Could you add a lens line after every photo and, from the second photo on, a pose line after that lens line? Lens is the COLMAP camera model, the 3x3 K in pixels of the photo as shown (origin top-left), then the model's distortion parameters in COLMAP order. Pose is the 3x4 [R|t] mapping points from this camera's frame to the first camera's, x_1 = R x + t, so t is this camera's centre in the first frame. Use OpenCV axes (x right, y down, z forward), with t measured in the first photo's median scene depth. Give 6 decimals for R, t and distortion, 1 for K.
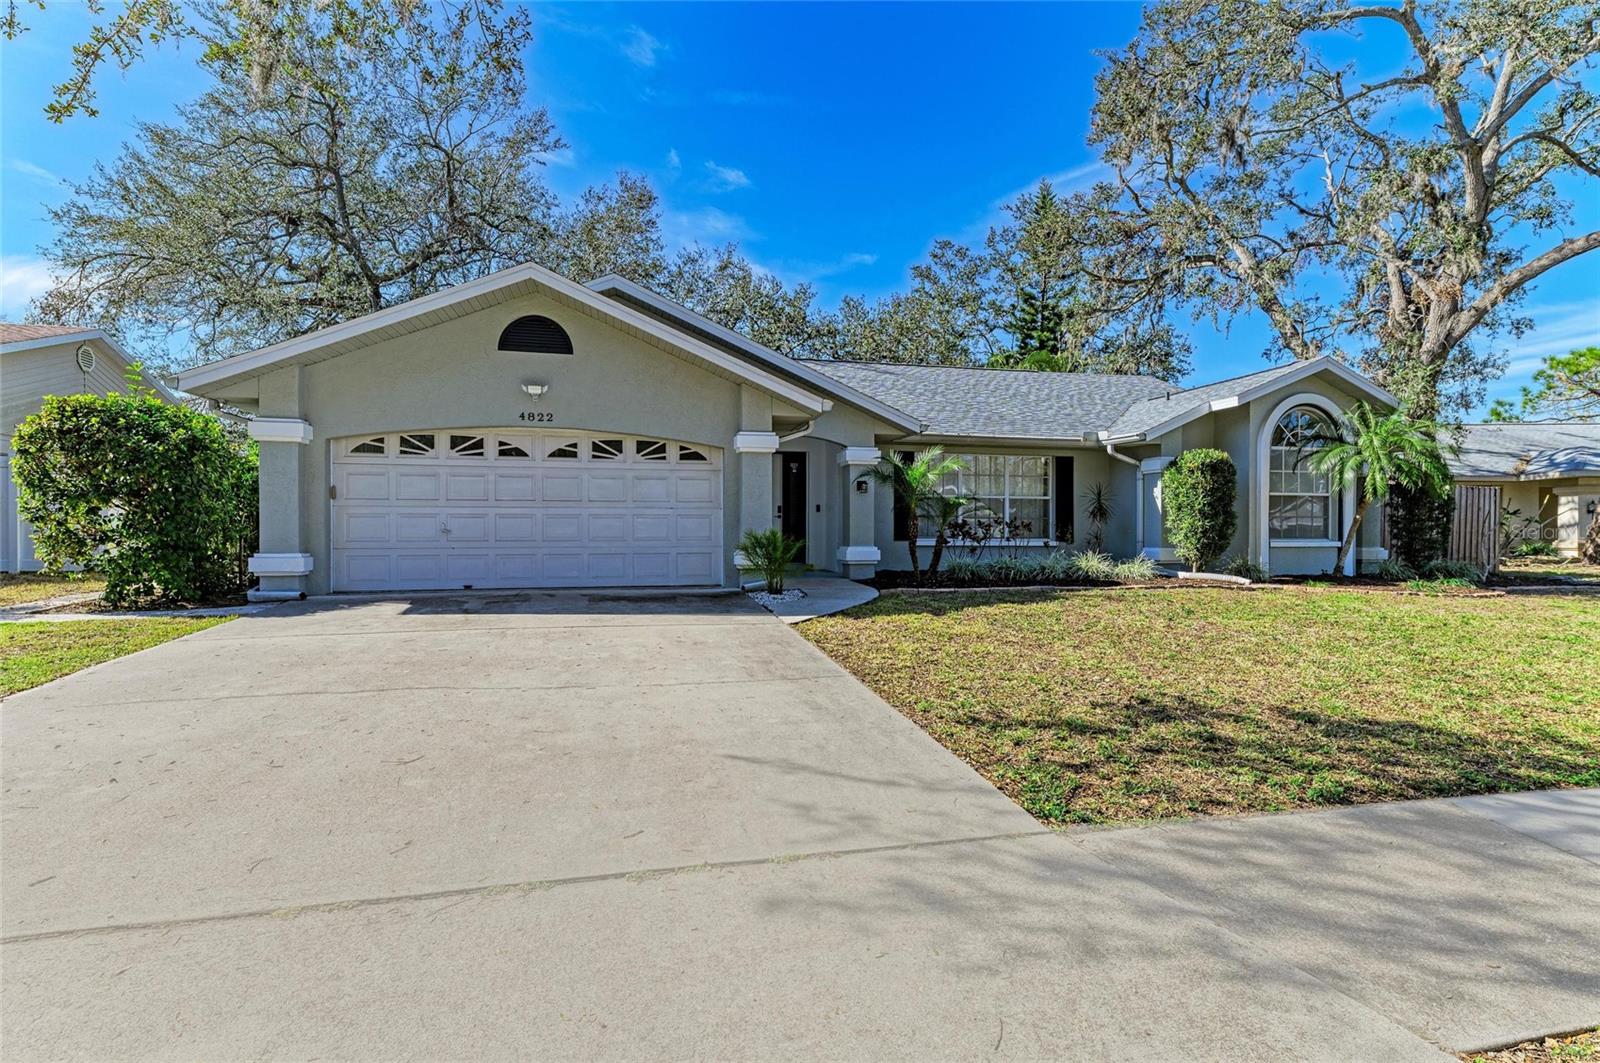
lens RADIAL K [[795.1, 0, 832.2], [0, 795.1, 528.9], [0, 0, 1]] dist [0.009729, 0.000008]
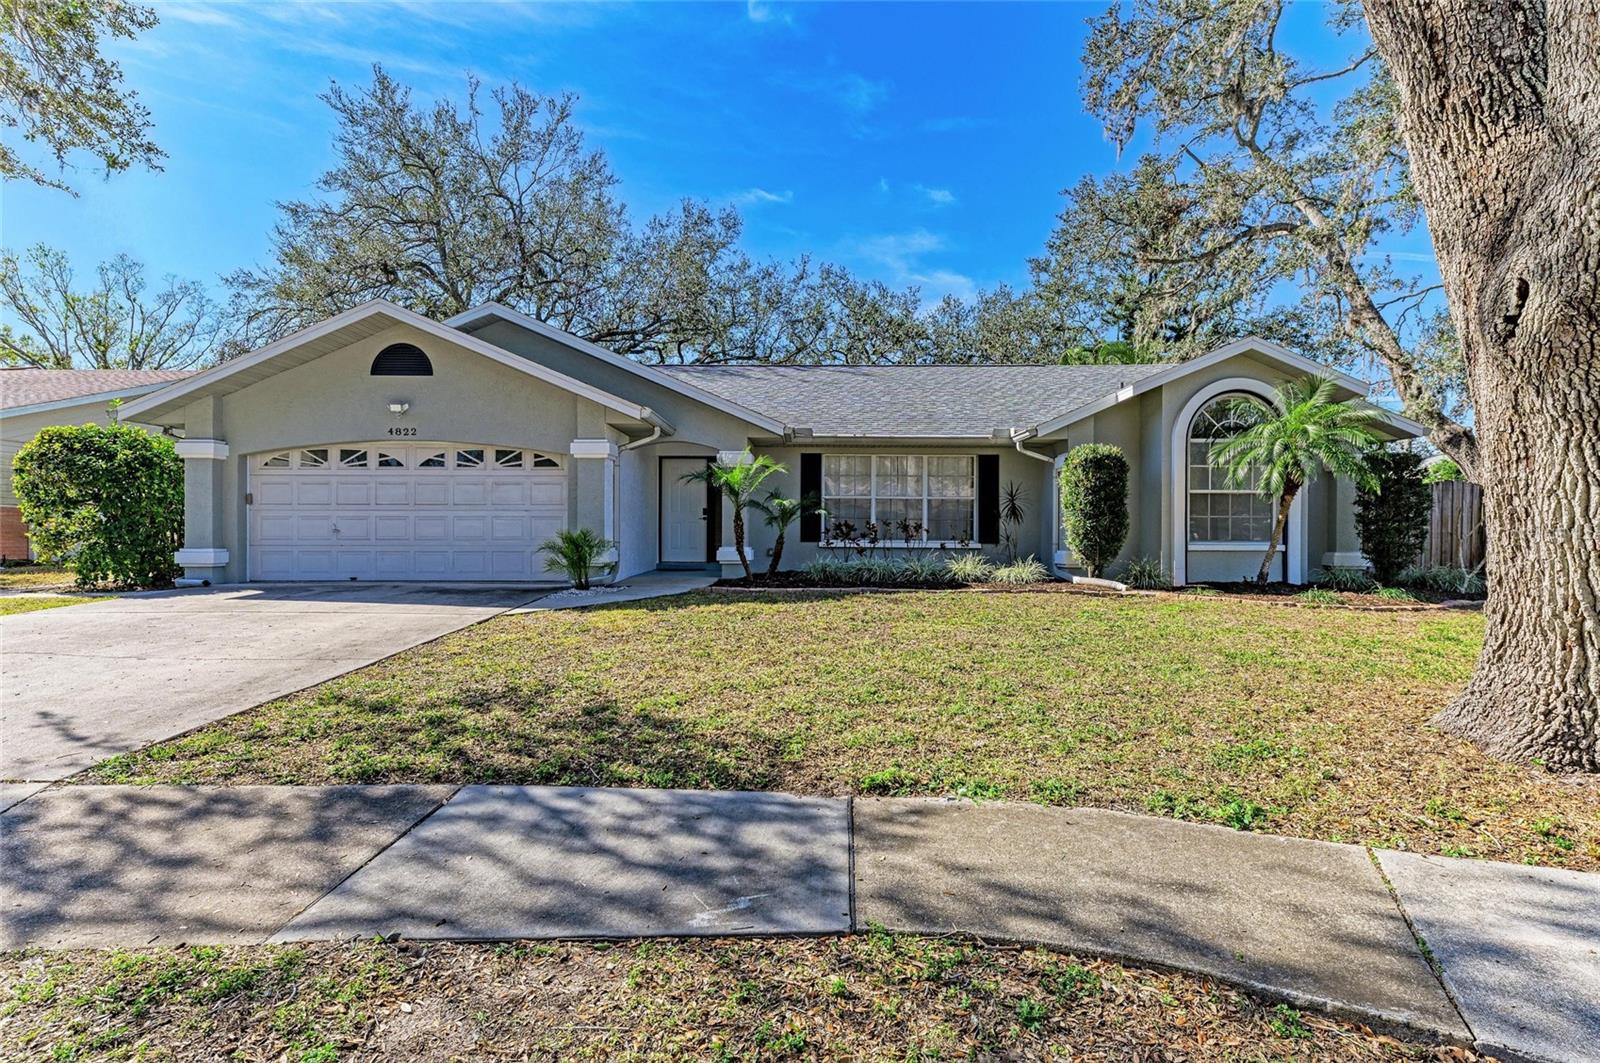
lens RADIAL K [[795.1, 0, 832.2], [0, 795.1, 528.9], [0, 0, 1]] dist [0.009729, 0.000008]
pose [[0.968764, 0.000214, -0.247982, 0.495292], [-0.001400, 0.999988, -0.004609, 0.003891], [0.247979, 0.004813, 0.968754, 0.039538]]
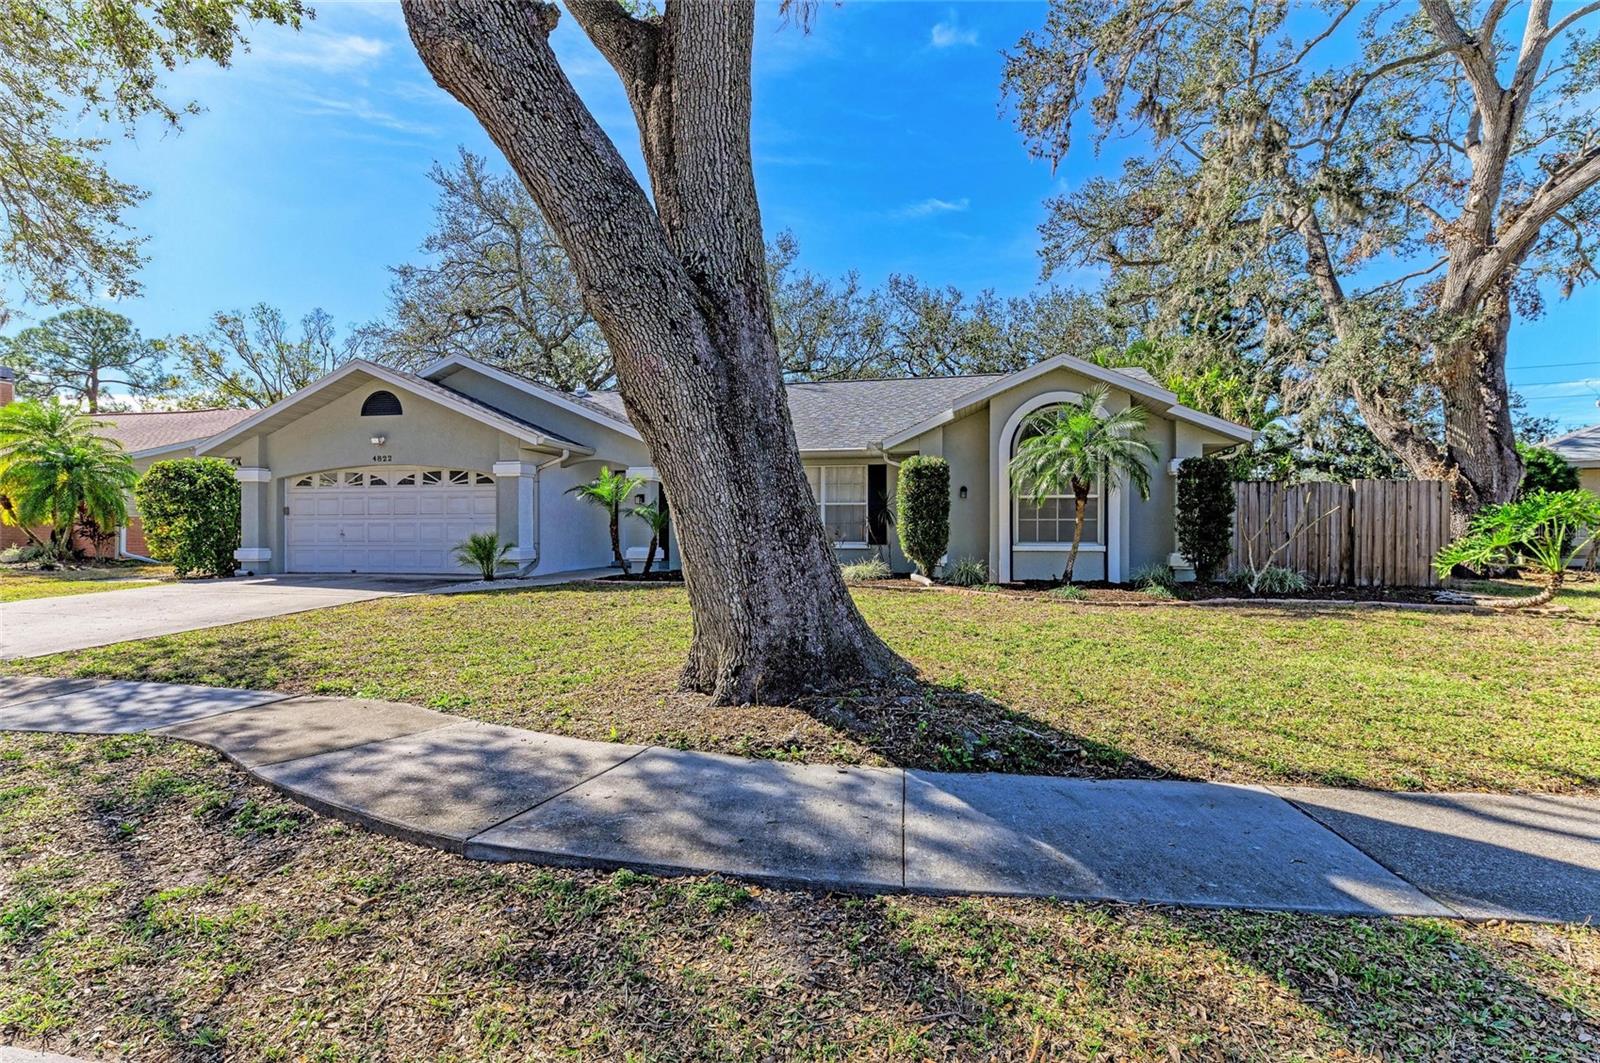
lens RADIAL K [[795.1, 0, 832.2], [0, 795.1, 528.9], [0, 0, 1]] dist [0.009729, 0.000008]
pose [[0.897955, -0.003431, -0.440074, 1.008129], [0.001449, 0.999987, -0.004841, 0.000073], [0.440085, 0.003710, 0.897948, 0.027101]]
